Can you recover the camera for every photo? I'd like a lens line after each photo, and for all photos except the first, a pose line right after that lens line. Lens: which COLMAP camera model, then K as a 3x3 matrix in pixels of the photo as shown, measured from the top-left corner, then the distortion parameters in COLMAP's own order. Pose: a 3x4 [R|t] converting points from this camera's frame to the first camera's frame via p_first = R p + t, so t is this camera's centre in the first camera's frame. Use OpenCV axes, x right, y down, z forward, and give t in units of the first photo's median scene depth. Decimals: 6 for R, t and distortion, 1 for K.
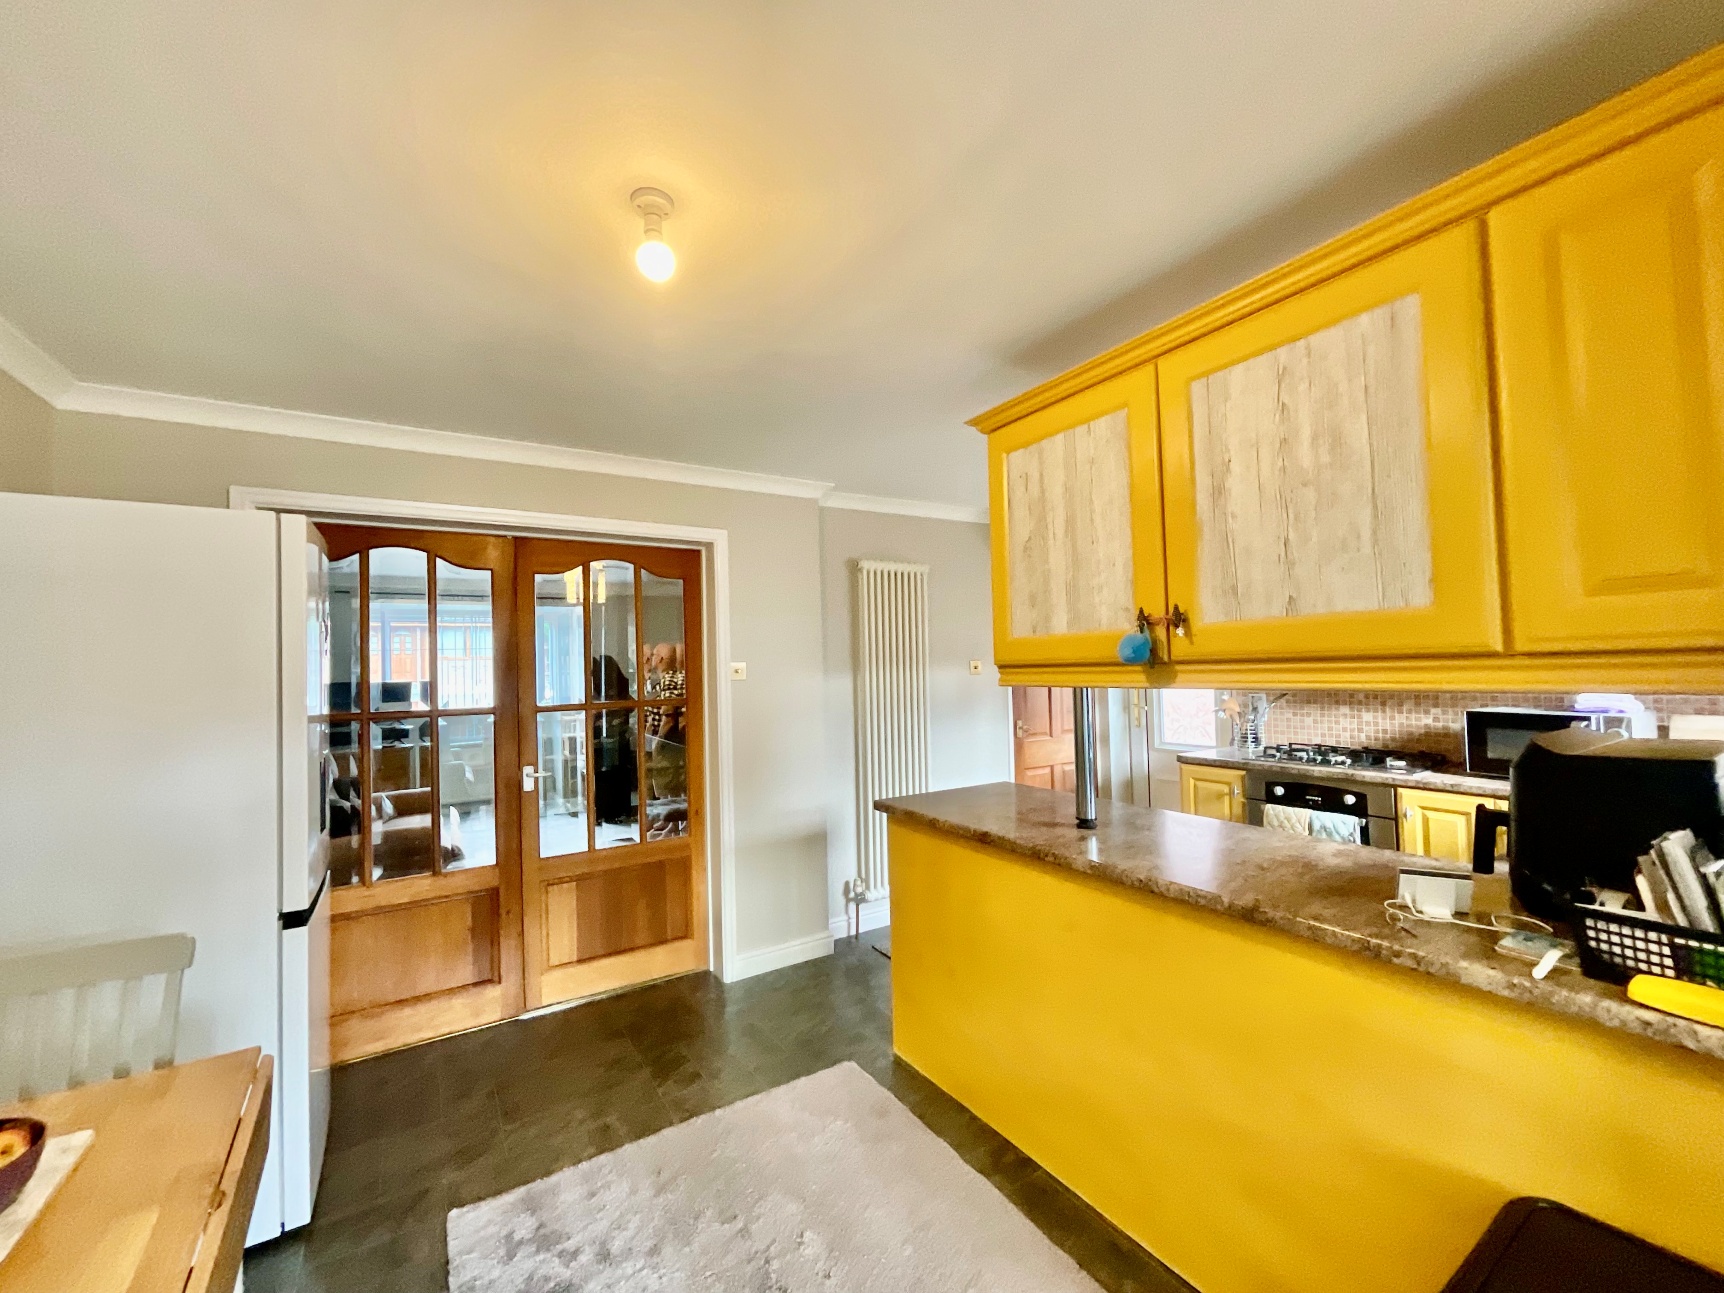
lens RADIAL K [[694.3, 0, 869.8], [0, 694.3, 644.5], [0, 0, 1]] dist [0.003960, 0.000018]
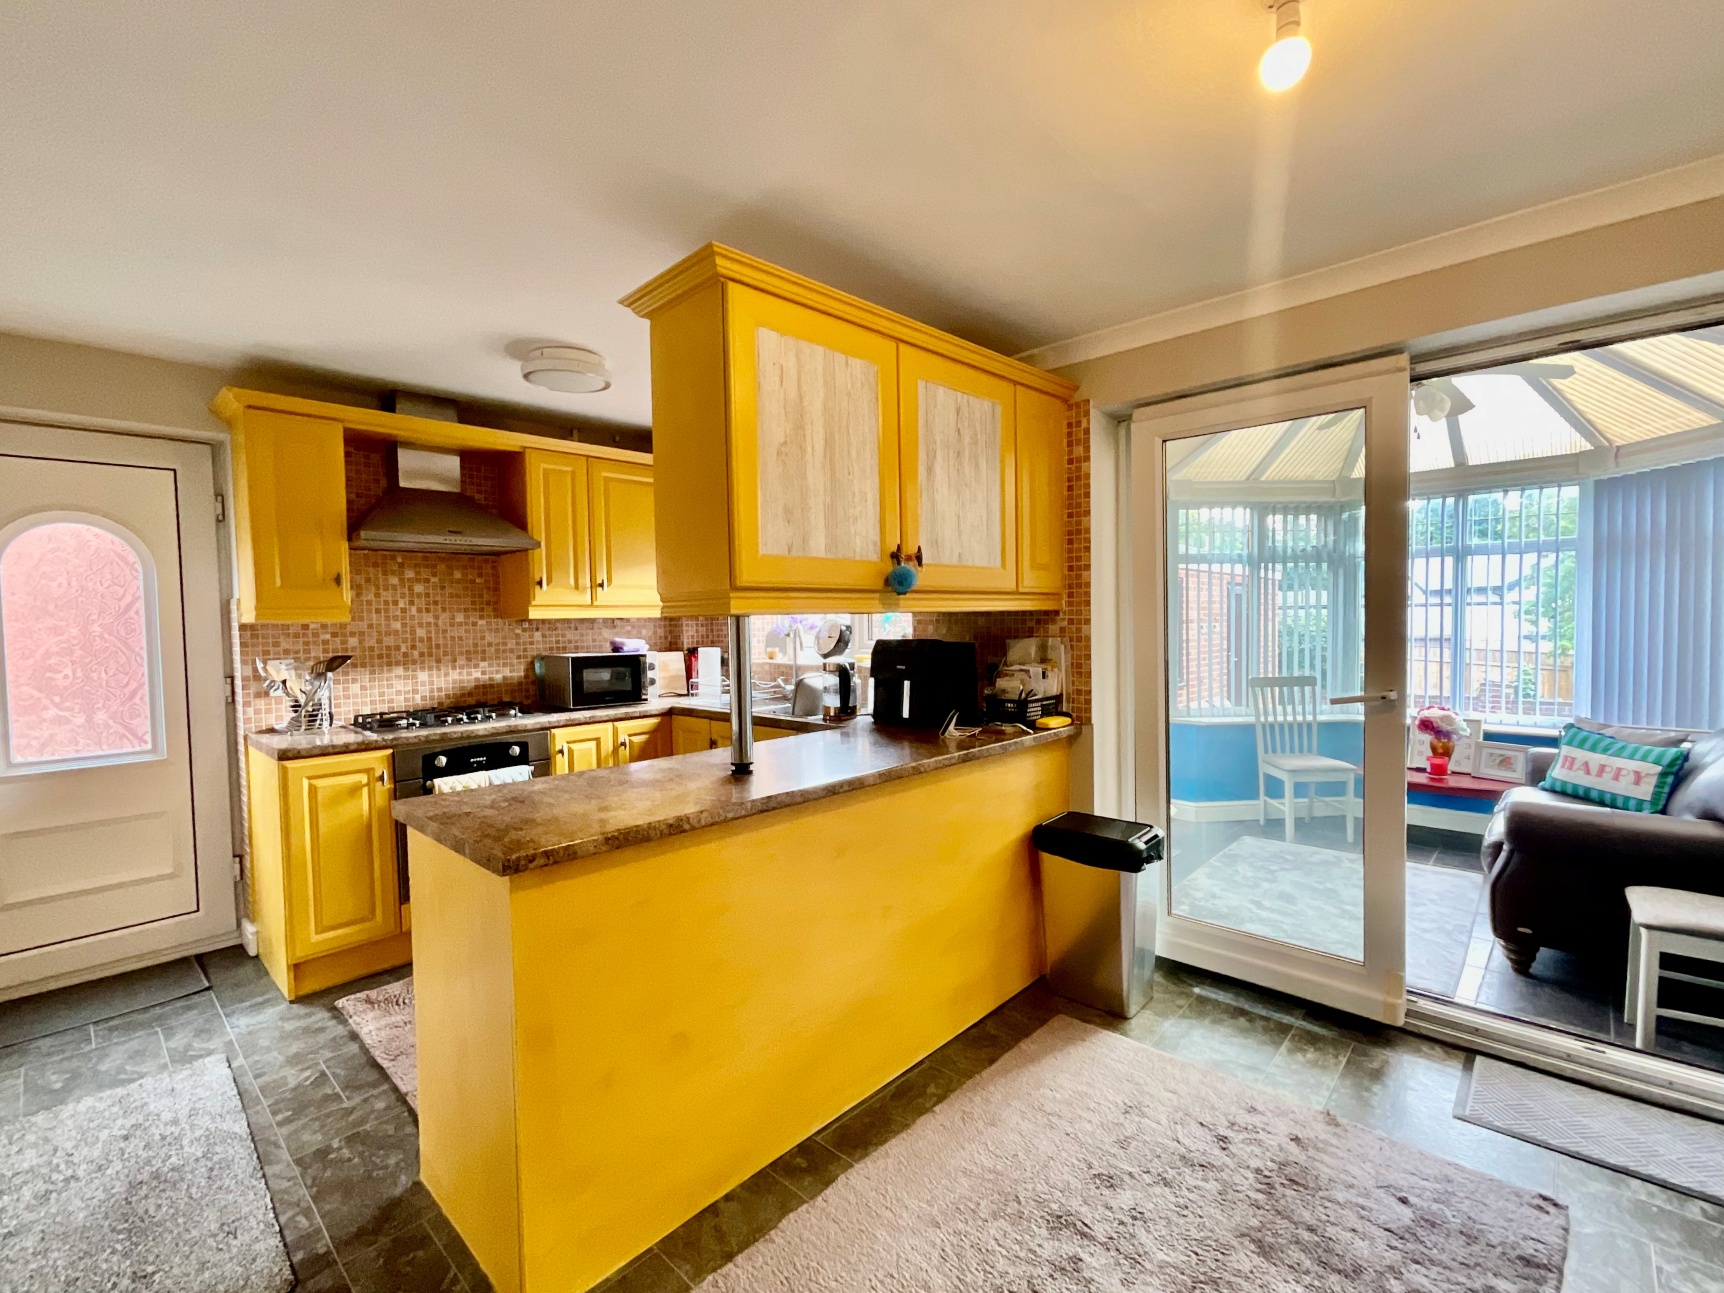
lens RADIAL K [[752.5, 0, 851.8], [0, 752.5, 649.6], [0, 0, 1]] dist [0.003545, -0.000328]
pose [[-0.228020, -0.007170, 0.973630, -0.446474], [-0.005540, 0.999966, 0.006067, 0.063049], [-0.973641, -0.004010, -0.228052, 0.719122]]
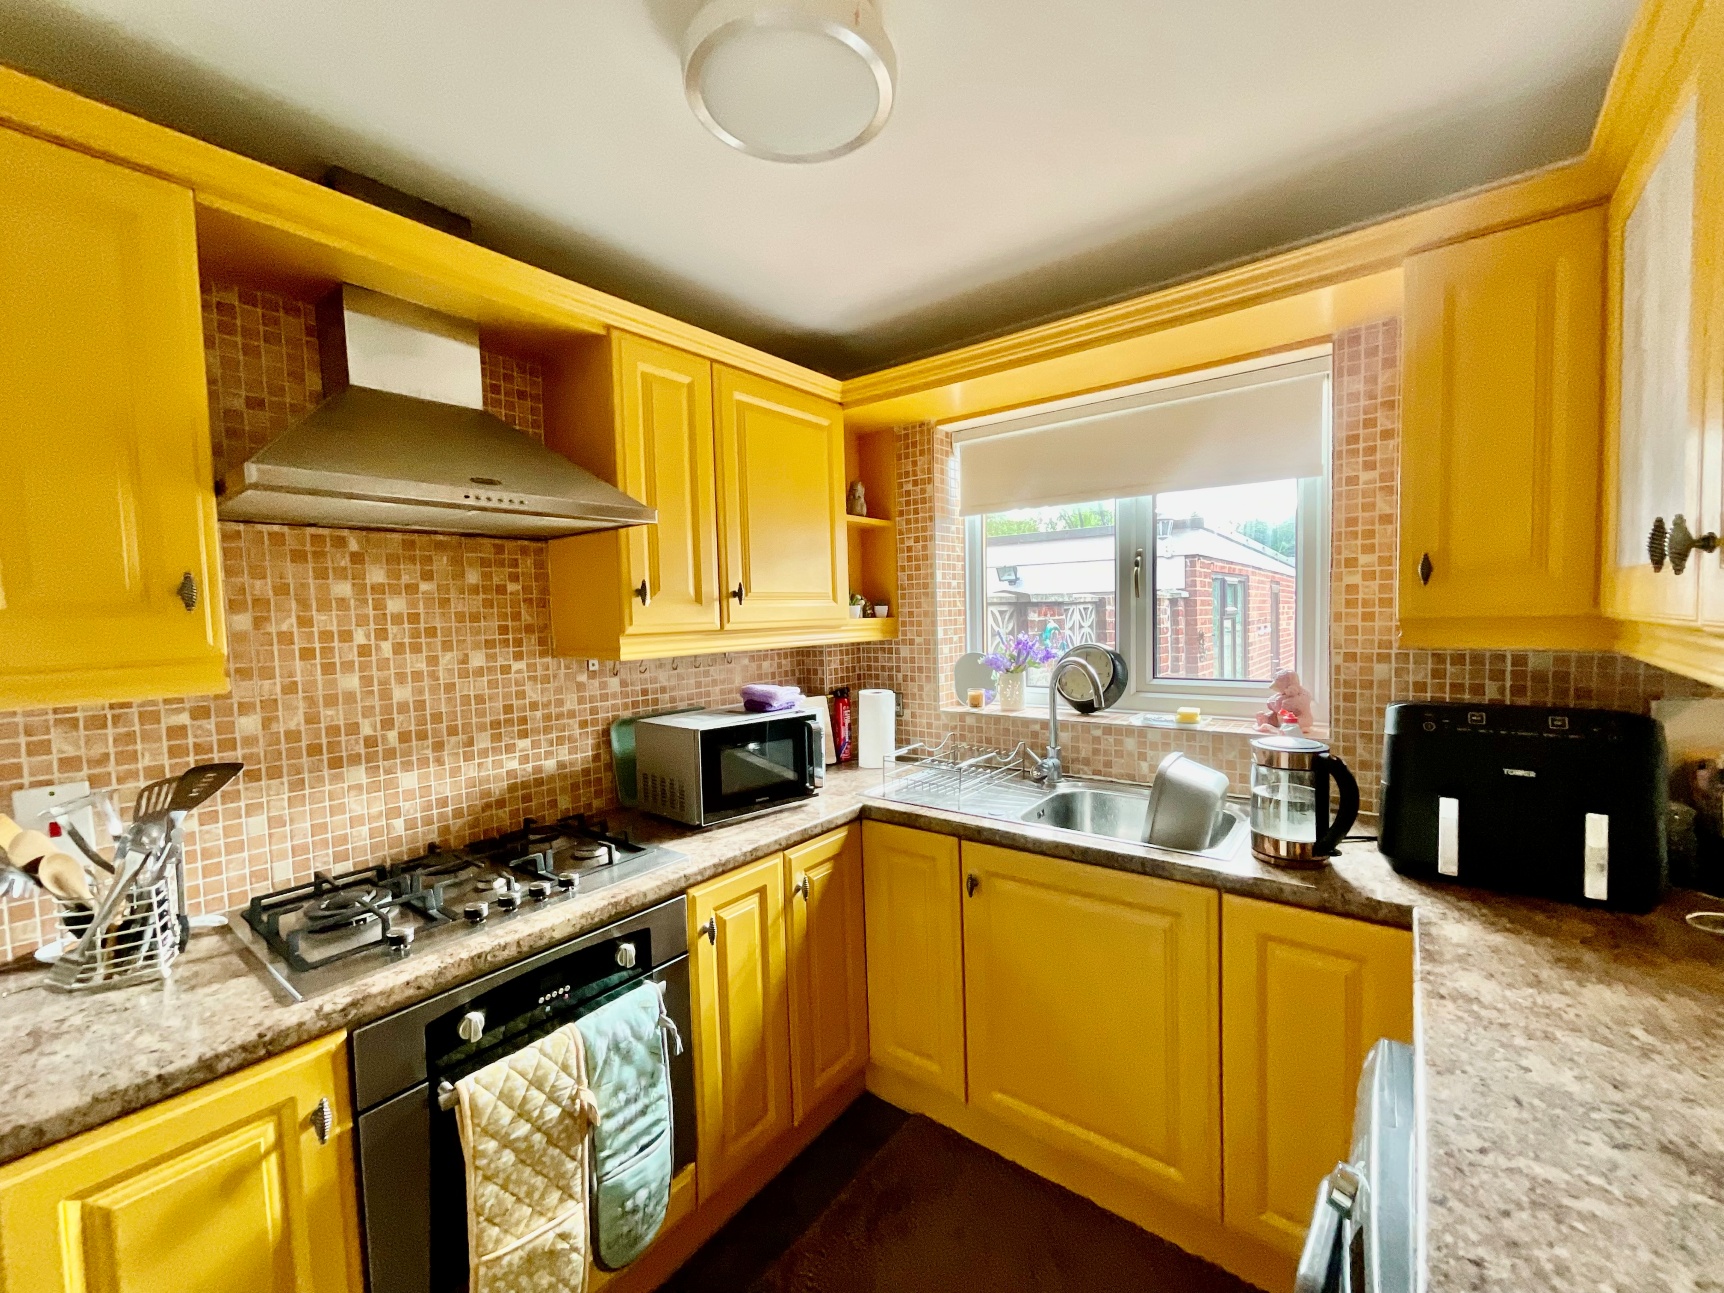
lens RADIAL K [[694.3, 0, 861.6], [0, 694.3, 650.3], [0, 0, 1]] dist [0.003960, 0.000018]
pose [[-0.319078, -0.011724, 0.947656, 0.184876], [0.007566, 0.999860, 0.014917, 0.011948], [-0.947698, 0.011929, -0.318945, 0.925763]]
